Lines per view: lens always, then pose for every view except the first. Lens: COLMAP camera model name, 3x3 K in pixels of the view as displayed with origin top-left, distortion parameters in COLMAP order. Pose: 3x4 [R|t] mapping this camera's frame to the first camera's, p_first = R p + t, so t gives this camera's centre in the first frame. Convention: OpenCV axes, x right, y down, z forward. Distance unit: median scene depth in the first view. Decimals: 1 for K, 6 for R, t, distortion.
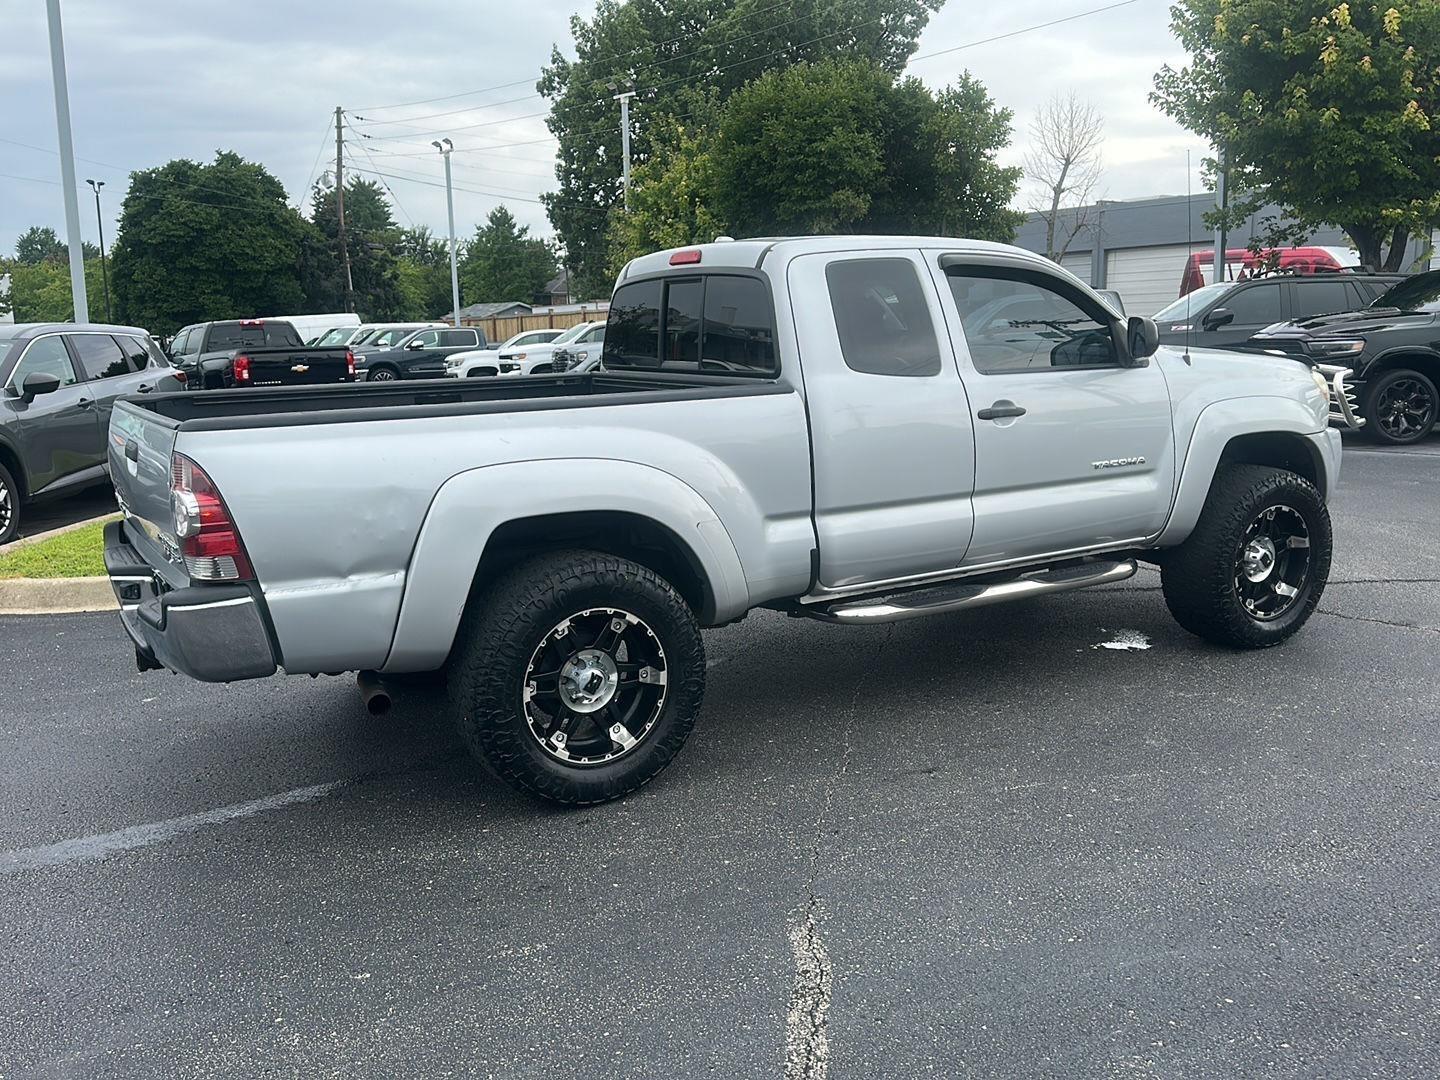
lens RADIAL K [[1284.0, 0, 724.5], [0, 1284.0, 561.7], [0, 0, 1]] dist [0.116553, -0.179759]
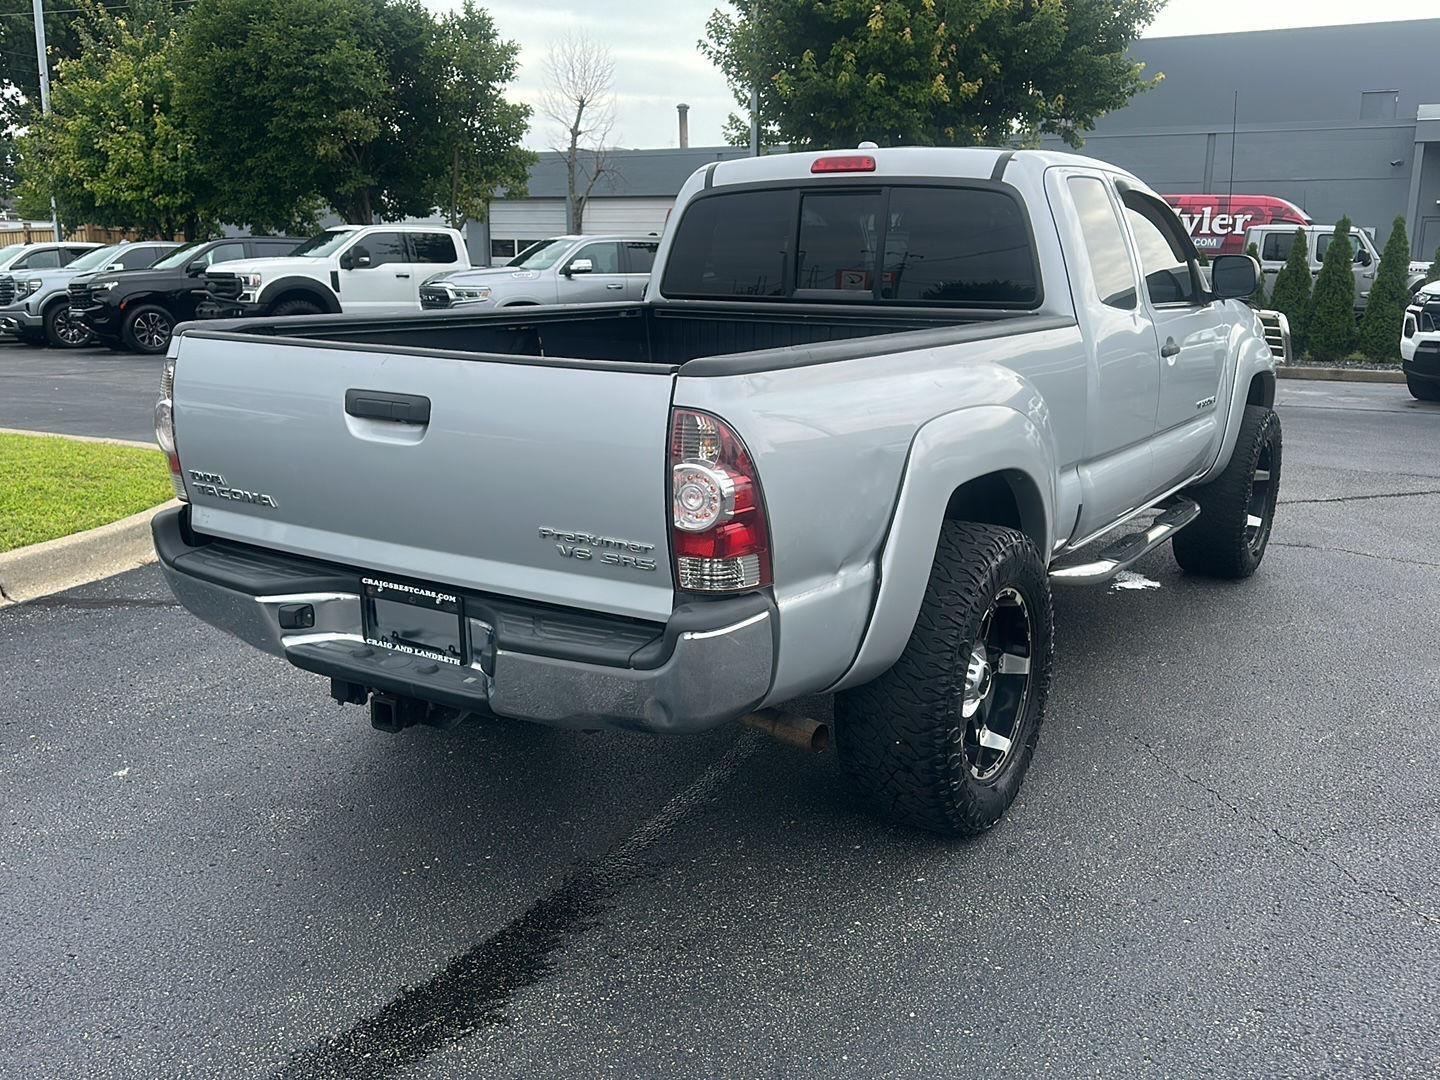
lens RADIAL K [[1284.0, 0, 732.0], [0, 1284.0, 555.1], [0, 0, 1]] dist [0.116553, -0.179759]
pose [[0.896252, -0.066707, 0.438501, -0.122590], [0.050768, 0.997557, 0.047989, -0.006611], [-0.440630, -0.020748, 0.897449, 0.068604]]
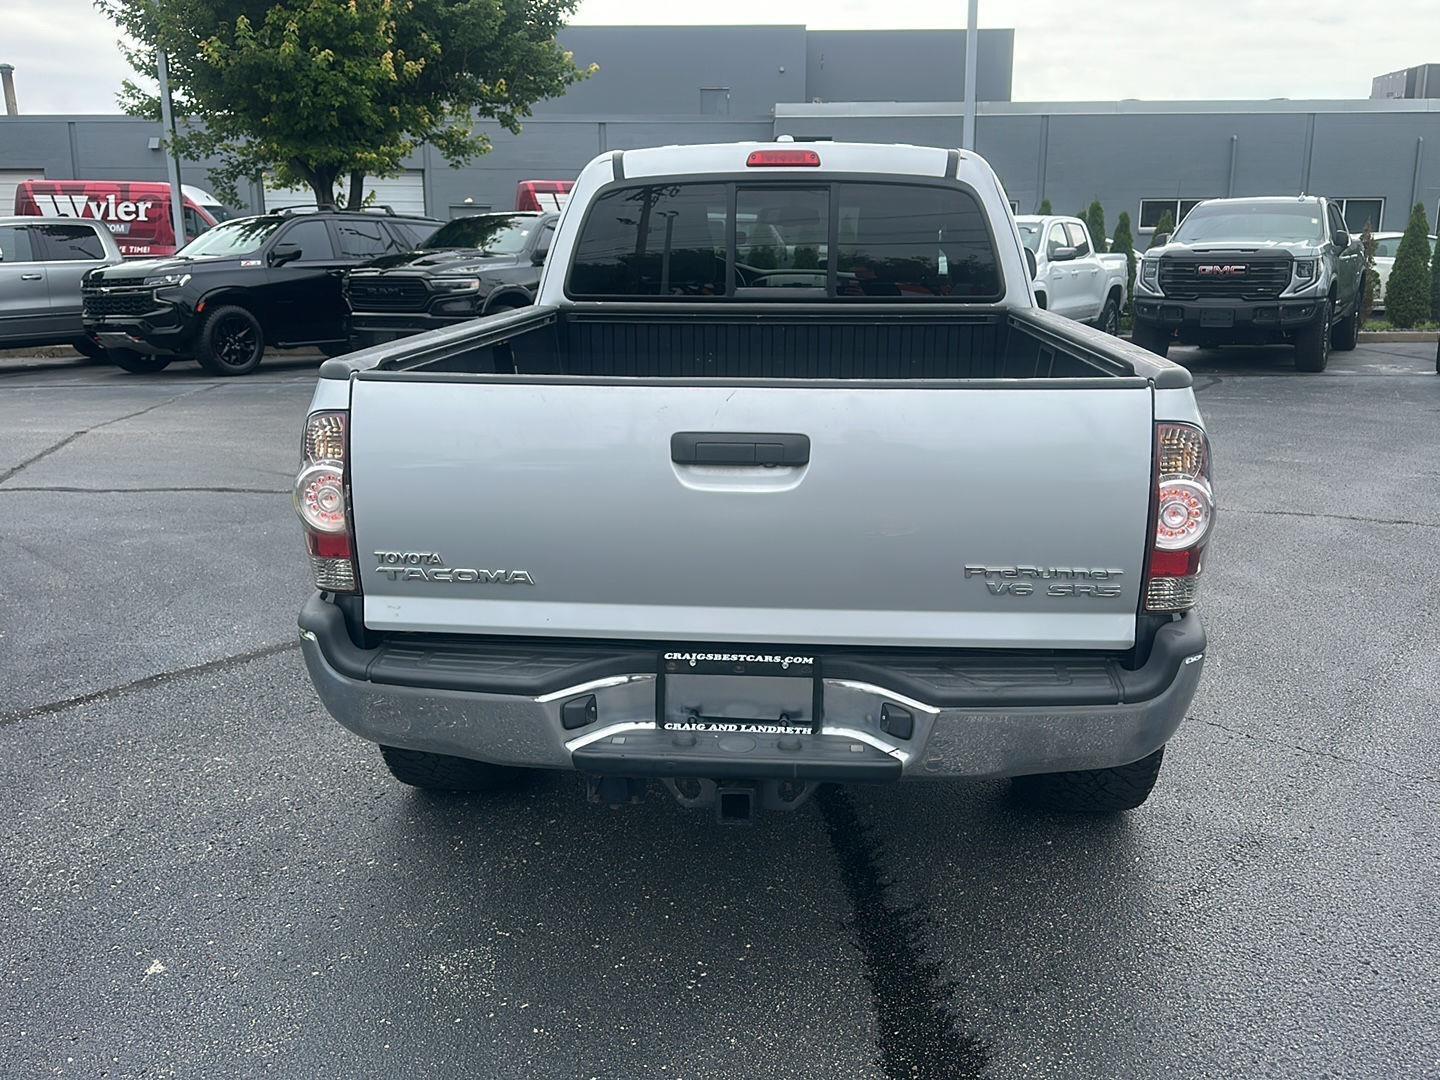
lens RADIAL K [[1284.0, 0, 727.0], [0, 1284.0, 549.2], [0, 0, 1]] dist [0.116553, -0.179759]
pose [[0.587944, -0.164995, 0.791895, -0.187998], [0.138410, 0.985059, 0.102479, -0.020661], [-0.796972, 0.049354, 0.601997, 0.139477]]
